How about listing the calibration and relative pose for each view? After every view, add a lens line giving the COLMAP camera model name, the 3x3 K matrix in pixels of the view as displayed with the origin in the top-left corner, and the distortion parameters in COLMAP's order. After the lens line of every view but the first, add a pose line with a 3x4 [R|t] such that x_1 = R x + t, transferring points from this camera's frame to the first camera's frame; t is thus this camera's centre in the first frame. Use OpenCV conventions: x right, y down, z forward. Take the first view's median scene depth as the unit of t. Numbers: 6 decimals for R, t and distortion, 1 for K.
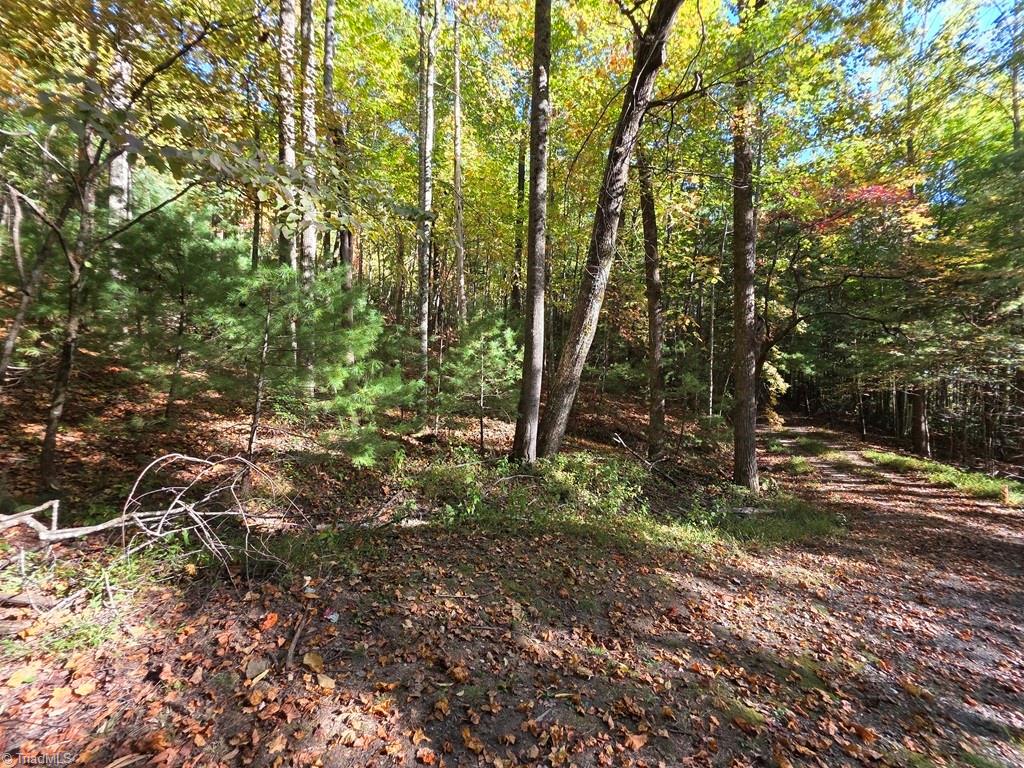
lens RADIAL K [[407.0, 0, 516.8], [0, 407.0, 382.6], [0, 0, 1]] dist [0.001645, 0.000098]
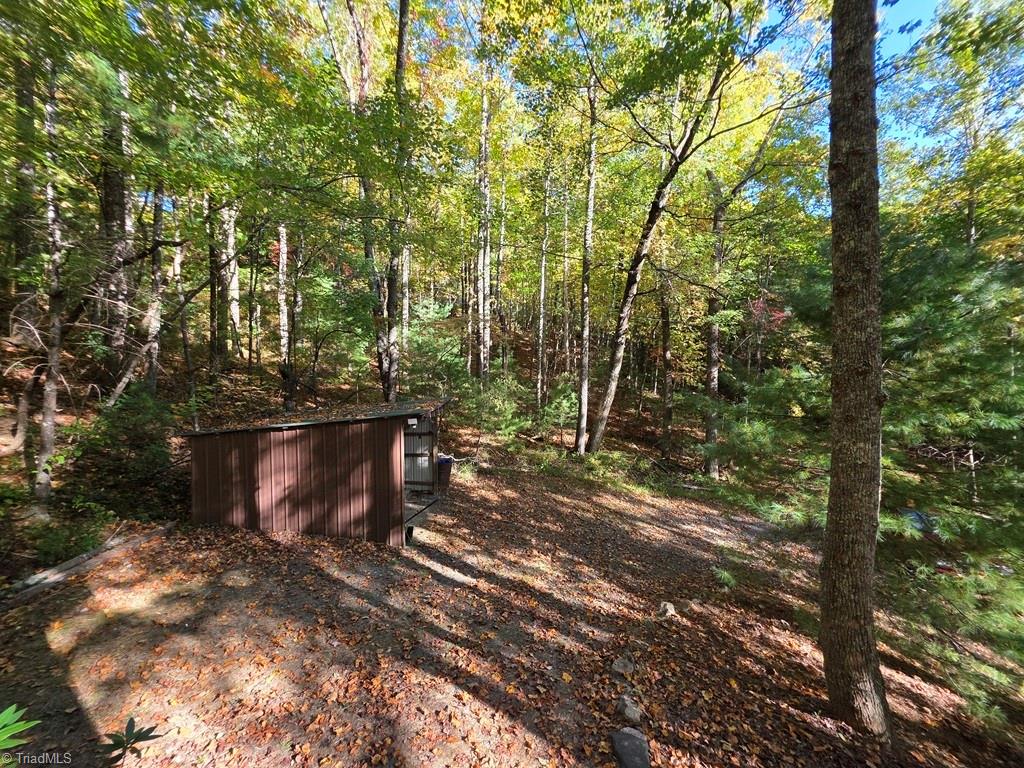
lens RADIAL K [[407.0, 0, 510.0], [0, 407.0, 382.6], [0, 0, 1]] dist [0.001645, 0.000098]
pose [[0.937333, 0.020402, -0.347837, 0.448384], [-0.012160, 0.999592, 0.025862, -0.256679], [0.348223, -0.020012, 0.937198, -1.236228]]
